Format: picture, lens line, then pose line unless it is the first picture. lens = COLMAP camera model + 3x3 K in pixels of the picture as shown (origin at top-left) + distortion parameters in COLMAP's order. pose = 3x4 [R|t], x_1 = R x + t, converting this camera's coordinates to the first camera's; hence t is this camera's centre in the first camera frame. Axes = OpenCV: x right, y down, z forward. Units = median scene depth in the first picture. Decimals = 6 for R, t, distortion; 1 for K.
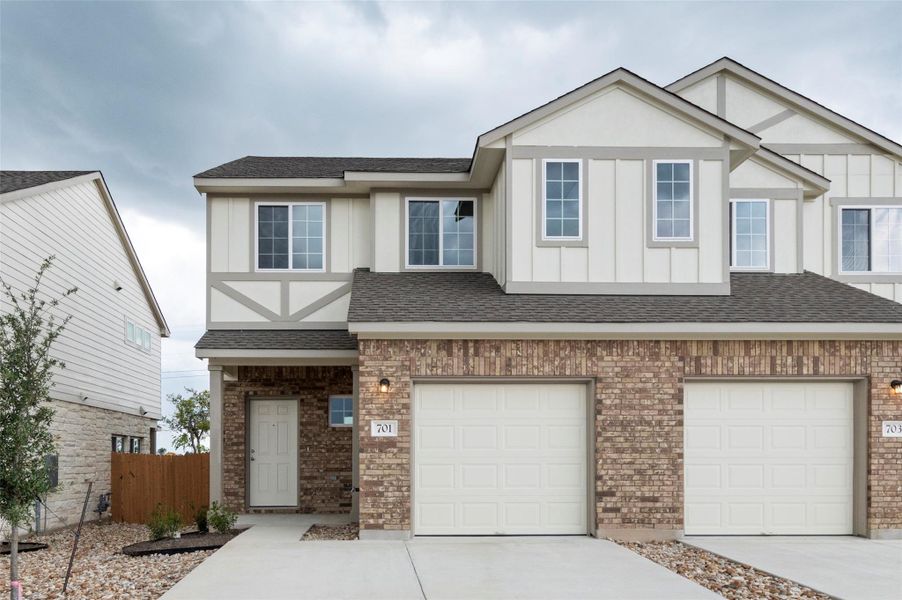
lens RADIAL K [[593.8, 0, 451.0], [0, 593.8, 318.8], [0, 0, 1]] dist [0.007298, -0.001149]
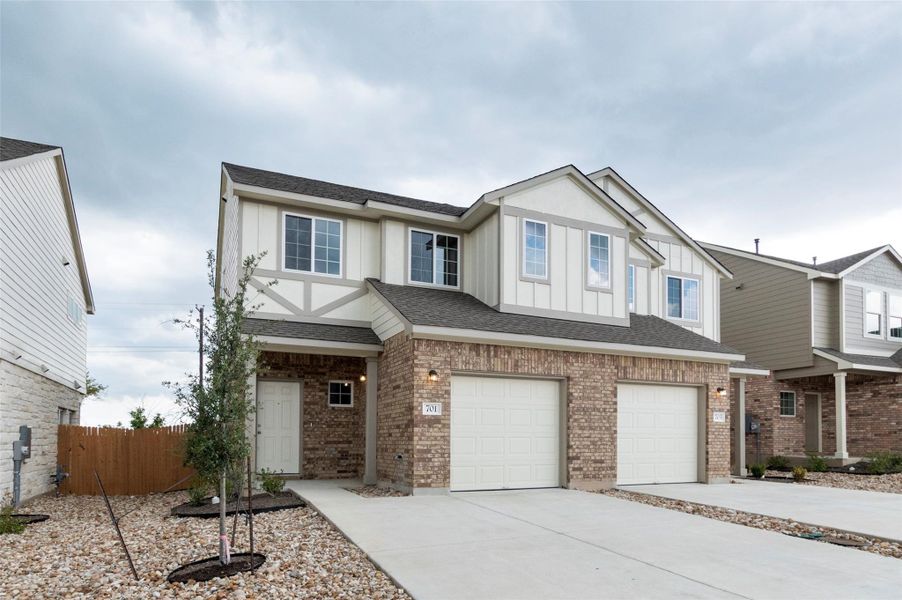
lens RADIAL K [[475.9, 0, 473.7], [0, 475.9, 309.9], [0, 0, 1]] dist [0.001317, -0.008268]
pose [[0.932910, 0.098422, 0.346398, -0.335882], [-0.087677, 0.995059, -0.046596, 0.008703], [-0.349272, 0.013098, 0.936930, -0.005073]]
